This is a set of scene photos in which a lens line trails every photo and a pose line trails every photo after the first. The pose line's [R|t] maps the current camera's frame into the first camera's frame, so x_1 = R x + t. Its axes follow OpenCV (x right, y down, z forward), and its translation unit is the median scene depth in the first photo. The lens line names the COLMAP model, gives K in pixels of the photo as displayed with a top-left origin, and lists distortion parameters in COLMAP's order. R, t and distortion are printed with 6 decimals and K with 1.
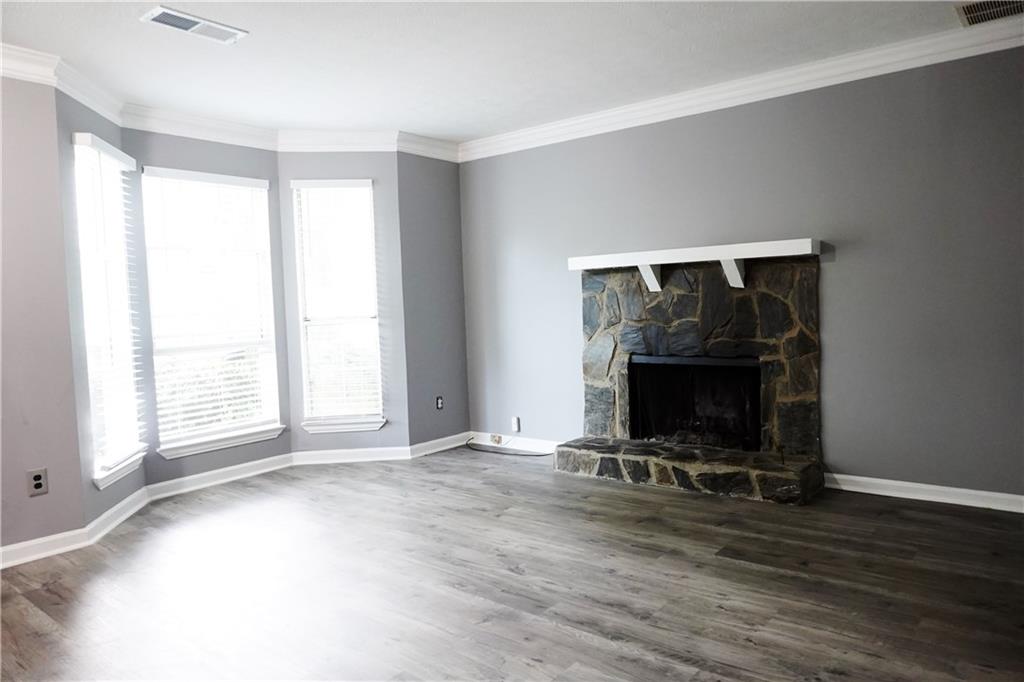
lens RADIAL K [[687.7, 0, 510.8], [0, 687.7, 337.7], [0, 0, 1]] dist [-0.043141, 0.027551]
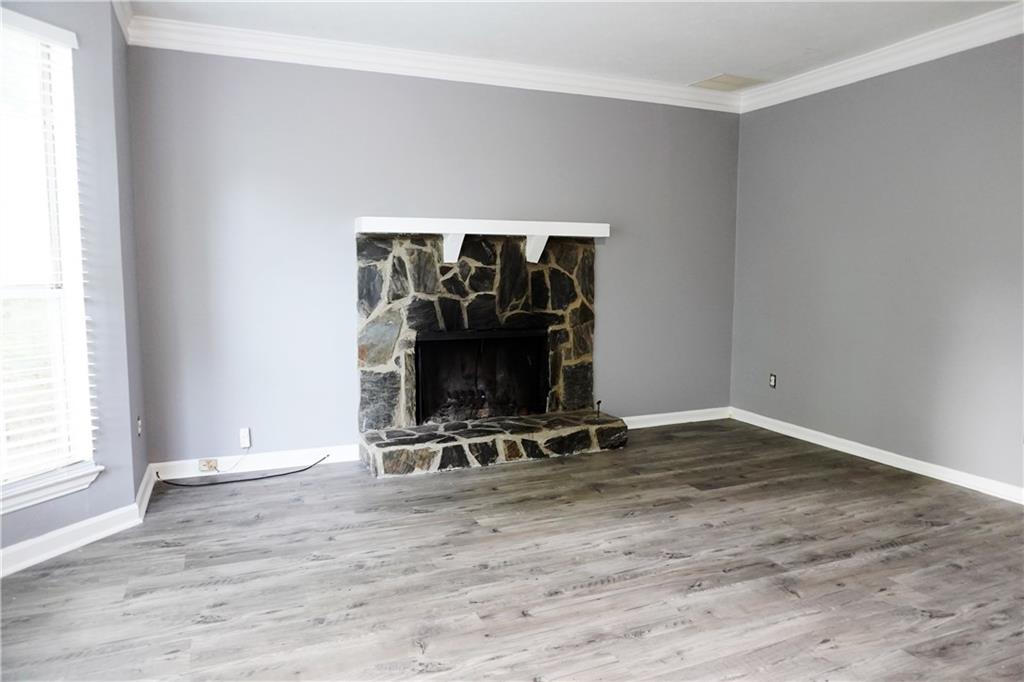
lens RADIAL K [[687.7, 0, 510.8], [0, 687.7, 337.7], [0, 0, 1]] dist [-0.043141, 0.027551]
pose [[0.467149, -0.049549, 0.882789, -0.652577], [0.028503, 0.998754, 0.040975, -0.001452], [-0.883719, 0.006021, 0.467979, 0.548848]]
